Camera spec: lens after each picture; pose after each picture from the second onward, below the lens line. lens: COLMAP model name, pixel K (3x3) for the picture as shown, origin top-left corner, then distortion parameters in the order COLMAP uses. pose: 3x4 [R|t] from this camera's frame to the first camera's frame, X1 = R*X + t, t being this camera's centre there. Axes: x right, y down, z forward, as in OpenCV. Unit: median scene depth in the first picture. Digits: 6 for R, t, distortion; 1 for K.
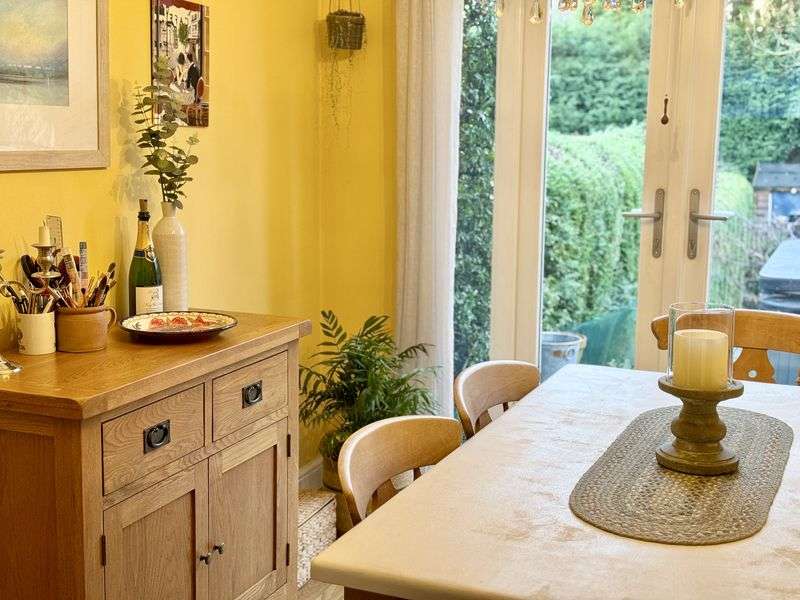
lens RADIAL K [[1107.8, 0, 400.0], [0, 1107.8, 300.0], [0, 0, 1]] dist [0.196220, -0.415123]
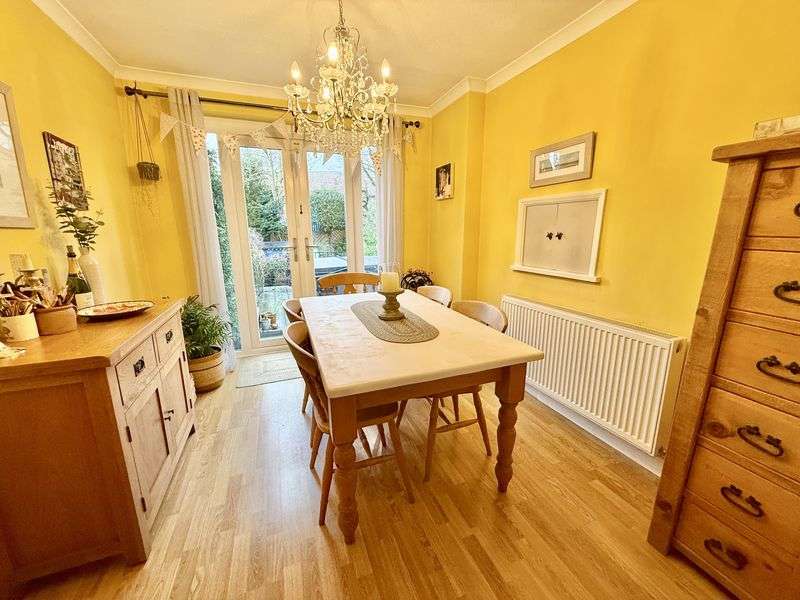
lens RADIAL K [[319.5, 0, 399.8], [0, 319.5, 298.3], [0, 0, 1]] dist [0.001416, -0.000033]
pose [[0.723014, -0.161682, 0.671648, -0.204125], [0.127219, 0.986761, 0.100588, 0.009715], [-0.679019, 0.012720, 0.734011, 0.260115]]
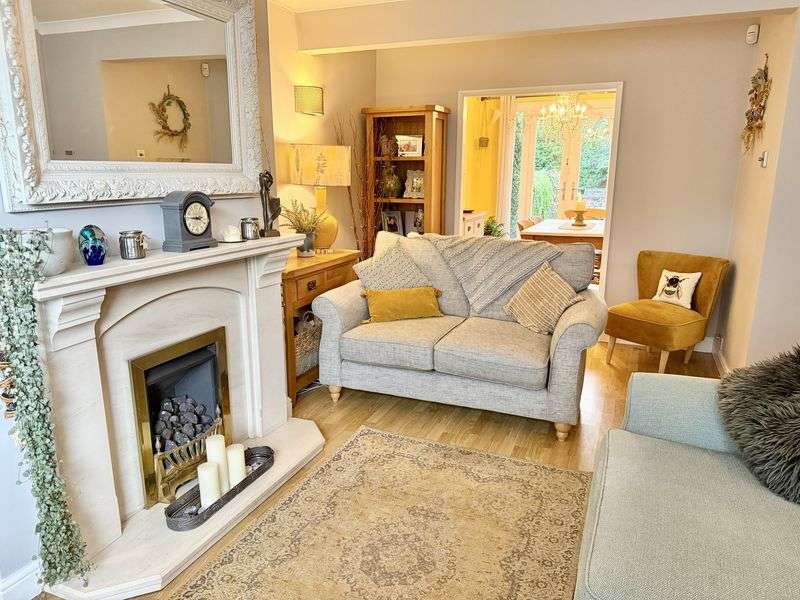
lens RADIAL K [[560.8, 0, 400.0], [0, 560.8, 300.0], [0, 0, 1]] dist [0.099721, -0.121943]
pose [[0.999937, -0.009557, -0.005855, -0.439777], [0.009893, 0.998124, 0.060427, 0.244465], [0.005267, -0.060481, 0.998155, -1.320708]]
